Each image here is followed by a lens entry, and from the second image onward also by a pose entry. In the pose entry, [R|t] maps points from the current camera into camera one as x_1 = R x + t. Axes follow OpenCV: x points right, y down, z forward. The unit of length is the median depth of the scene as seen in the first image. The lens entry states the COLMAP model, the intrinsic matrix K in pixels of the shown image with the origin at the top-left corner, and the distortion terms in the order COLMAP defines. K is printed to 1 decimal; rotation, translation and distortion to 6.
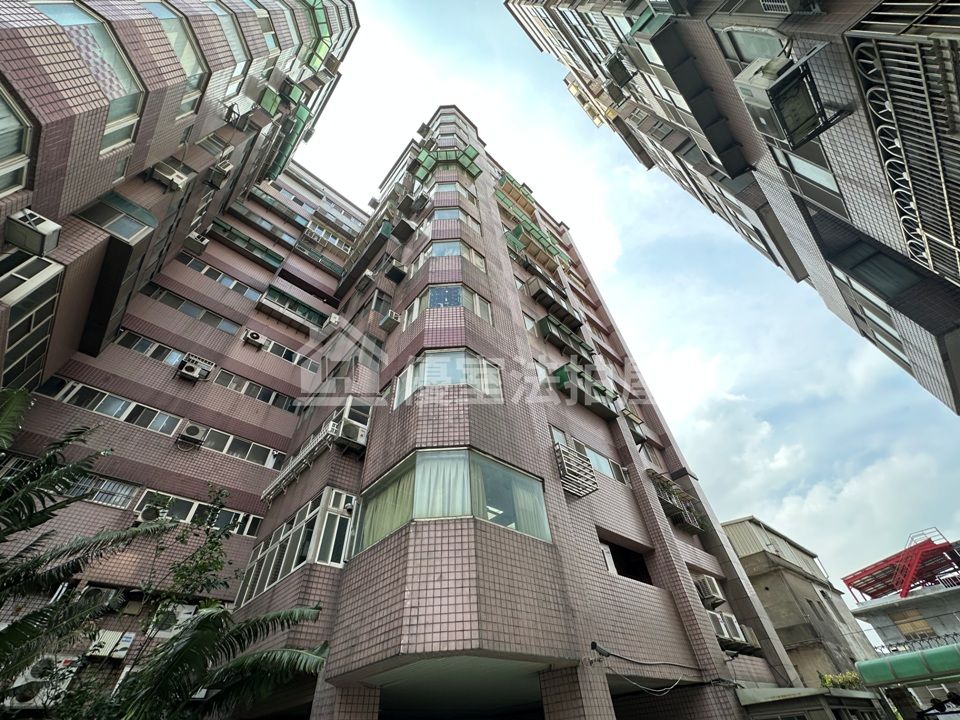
lens RADIAL K [[382.0, 0, 479.7], [0, 382.0, 361.0], [0, 0, 1]] dist [-0.002742, 0.000687]
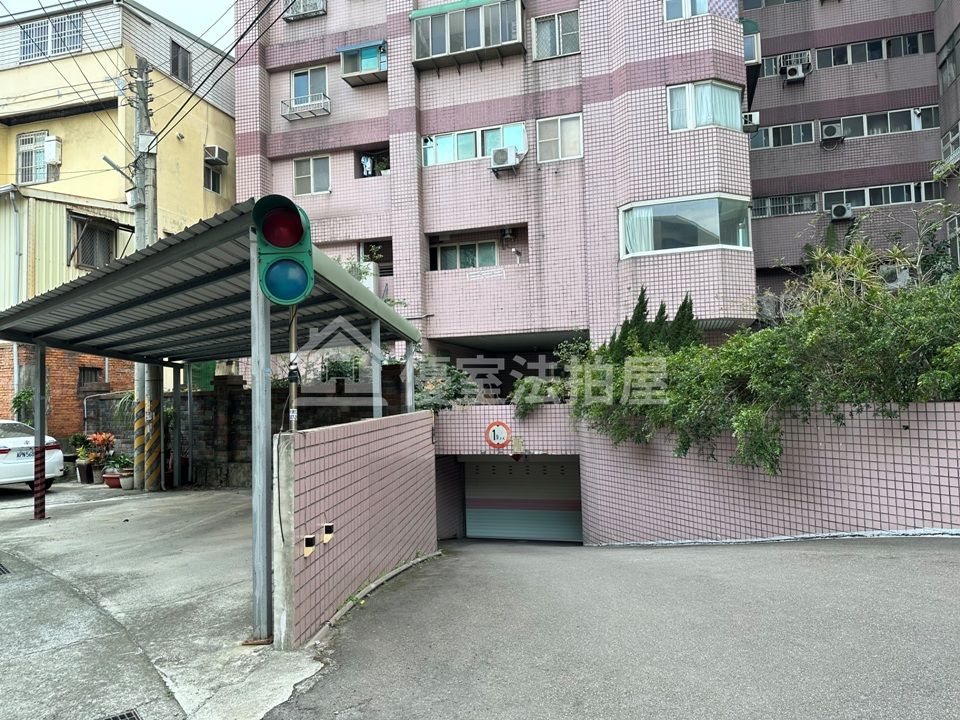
lens RADIAL K [[682.0, 0, 485.9], [0, 682.0, 368.5], [0, 0, 1]] dist [0.014042, -0.014706]
pose [[0.523575, -0.001017, -0.851979, 0.411079], [0.618251, 0.688502, 0.379118, -0.805789], [0.586204, -0.725233, 0.361112, -0.834959]]
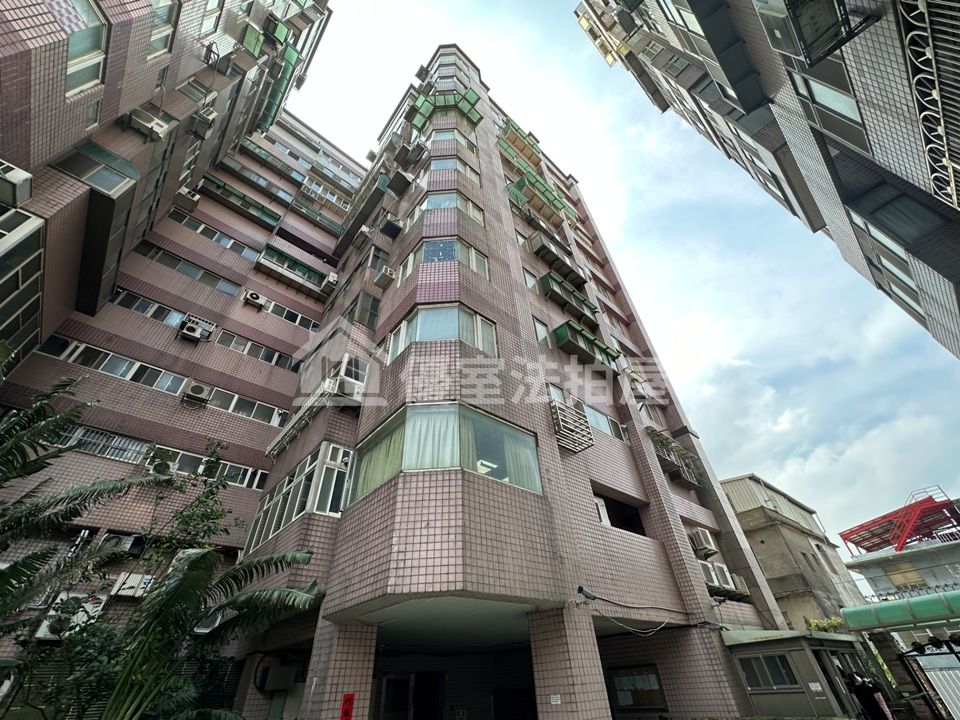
lens RADIAL K [[382.0, 0, 479.8], [0, 382.0, 361.1], [0, 0, 1]] dist [-0.002742, 0.000687]
pose [[0.999740, -0.003686, -0.022488, 0.030048], [0.005841, 0.995312, 0.096544, 0.016039], [0.022027, -0.096650, 0.995075, 0.013700]]
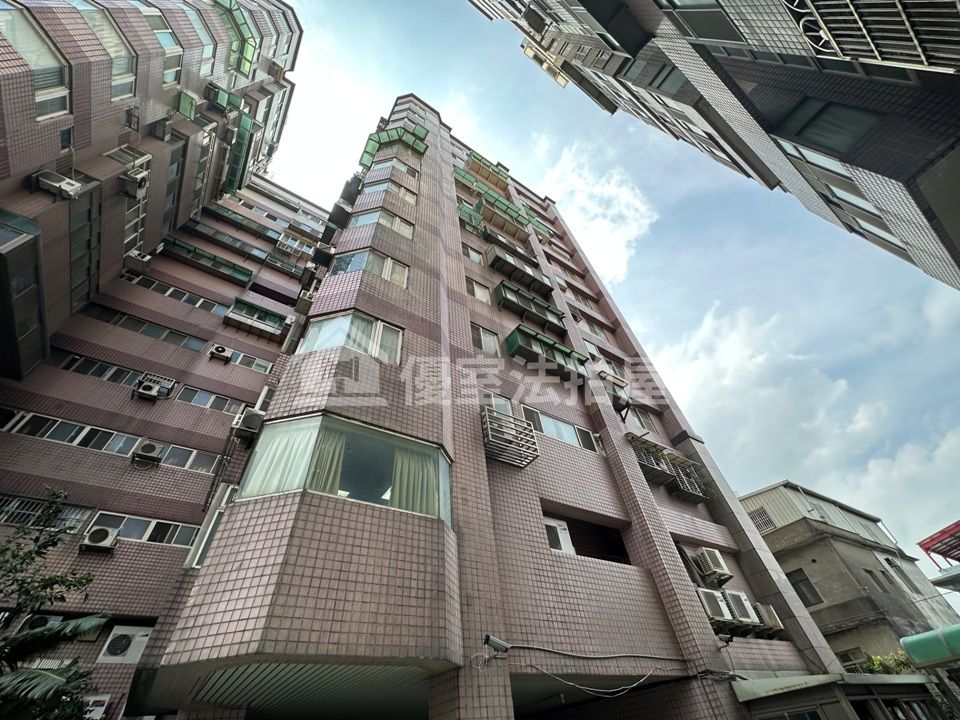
lens RADIAL K [[382.0, 0, 479.8], [0, 382.0, 361.1], [0, 0, 1]] dist [-0.002742, 0.000687]
pose [[0.987498, -0.132189, -0.085868, 0.249456], [0.131391, 0.991219, -0.014900, 0.107955], [0.087084, 0.003432, 0.996195, 0.122531]]
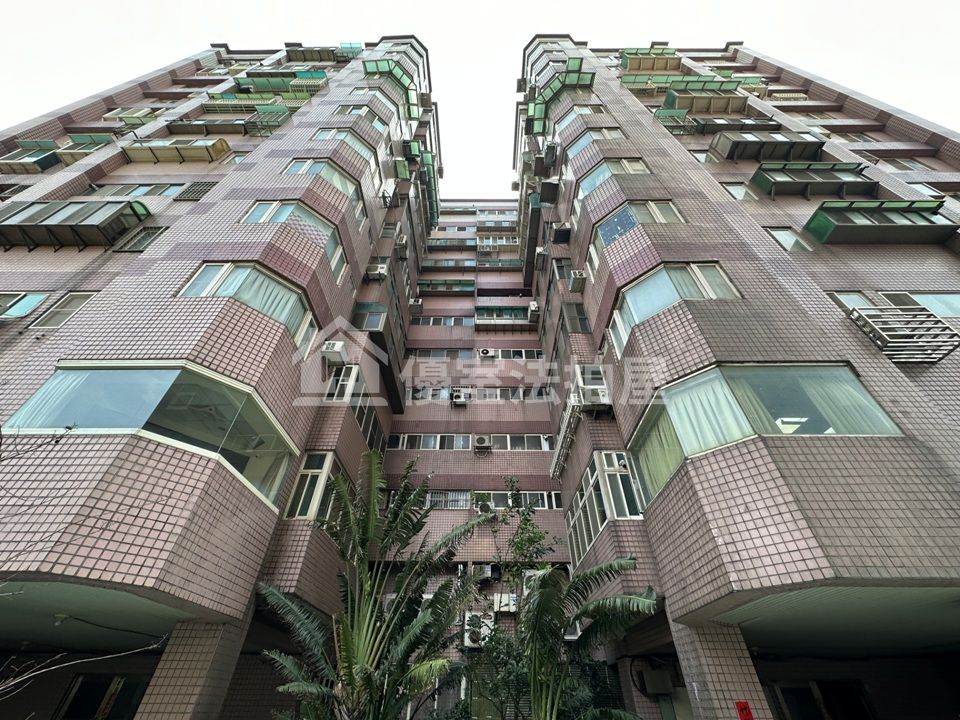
lens RADIAL K [[382.0, 0, 479.3], [0, 382.0, 361.0], [0, 0, 1]] dist [-0.002742, 0.000687]
pose [[0.736664, -0.406027, -0.540803, 0.027943], [0.454816, 0.889284, -0.048126, 0.011507], [0.500468, -0.210513, 0.839771, 0.008946]]
